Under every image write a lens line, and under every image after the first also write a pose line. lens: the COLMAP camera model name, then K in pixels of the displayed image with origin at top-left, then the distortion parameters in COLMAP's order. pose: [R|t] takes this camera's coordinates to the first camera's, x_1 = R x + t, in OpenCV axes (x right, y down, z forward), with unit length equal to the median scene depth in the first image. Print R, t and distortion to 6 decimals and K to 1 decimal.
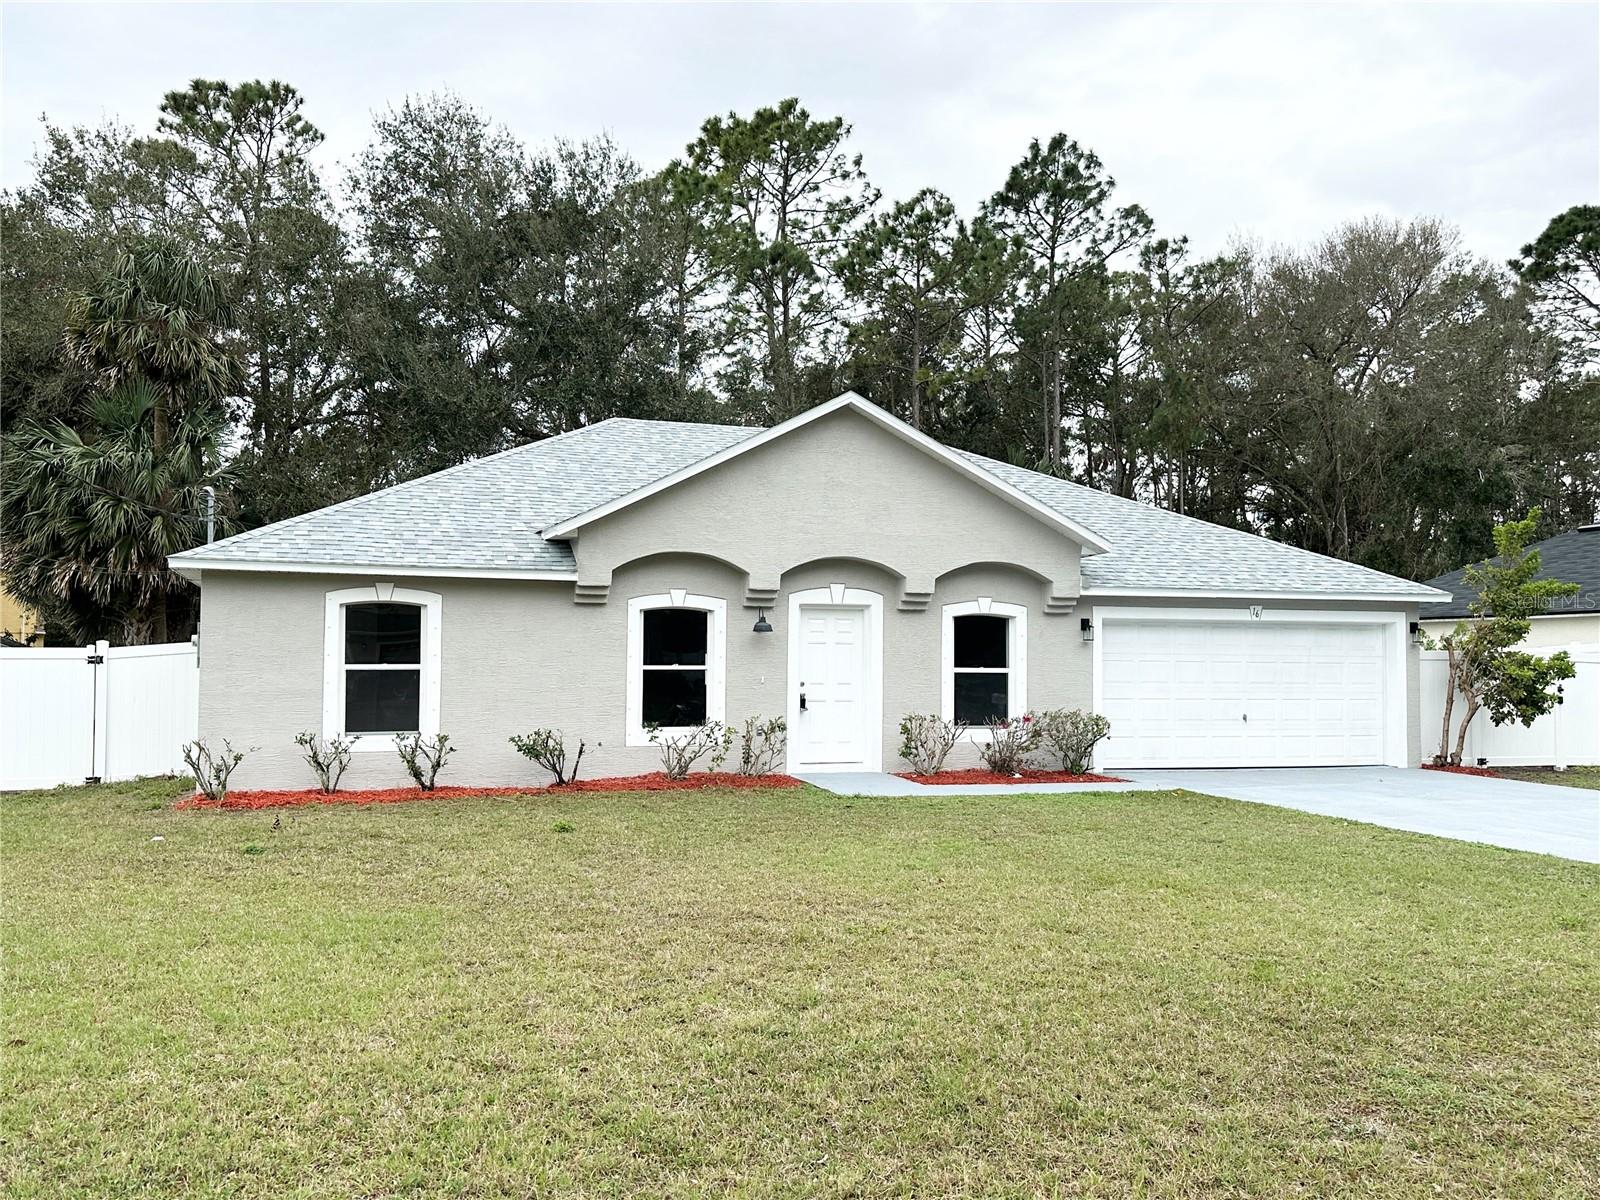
lens RADIAL K [[1401.4, 0, 800.0], [0, 1401.4, 600.0], [0, 0, 1]] dist [0.163491, -0.273418]
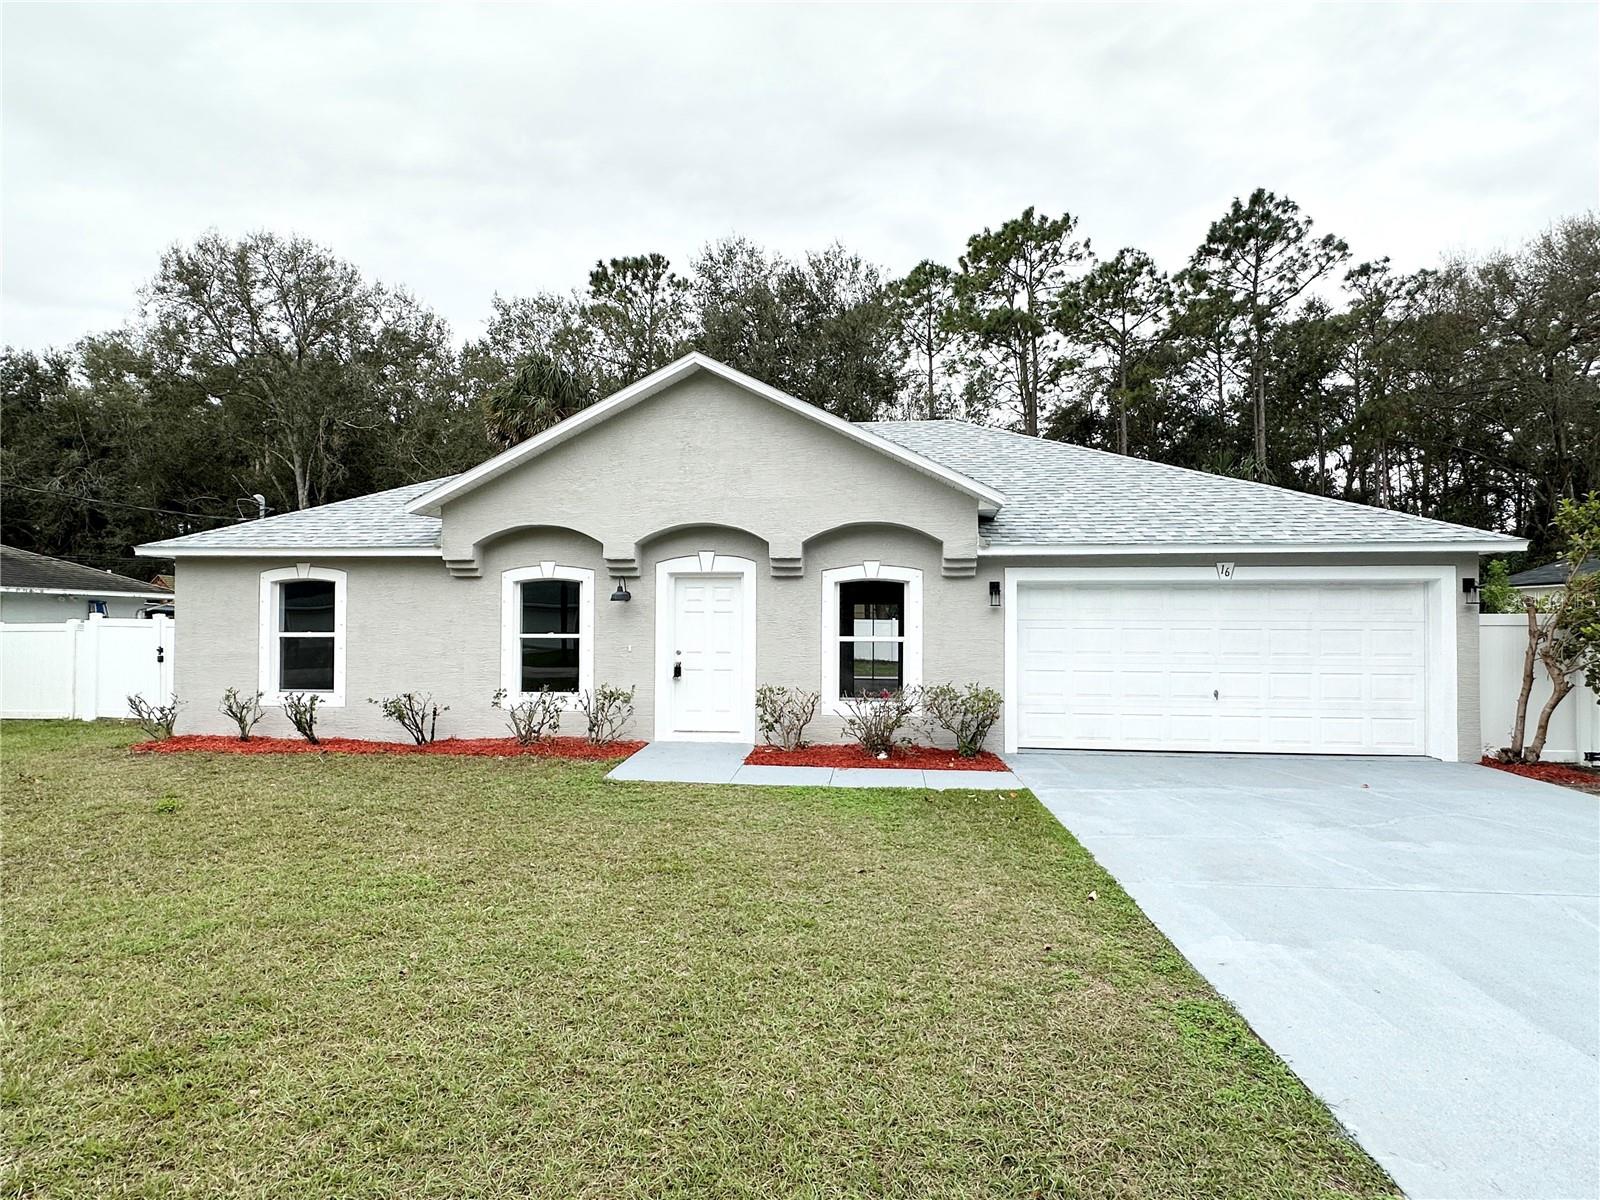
lens RADIAL K [[842.5, 0, 800.0], [0, 842.5, 600.0], [0, 0, 1]] dist [-0.002953, -0.000573]
pose [[0.905664, -0.014769, -0.423738, 0.320675], [0.019963, 0.999770, 0.007820, 0.018291], [0.423525, -0.015541, 0.905751, 0.467023]]
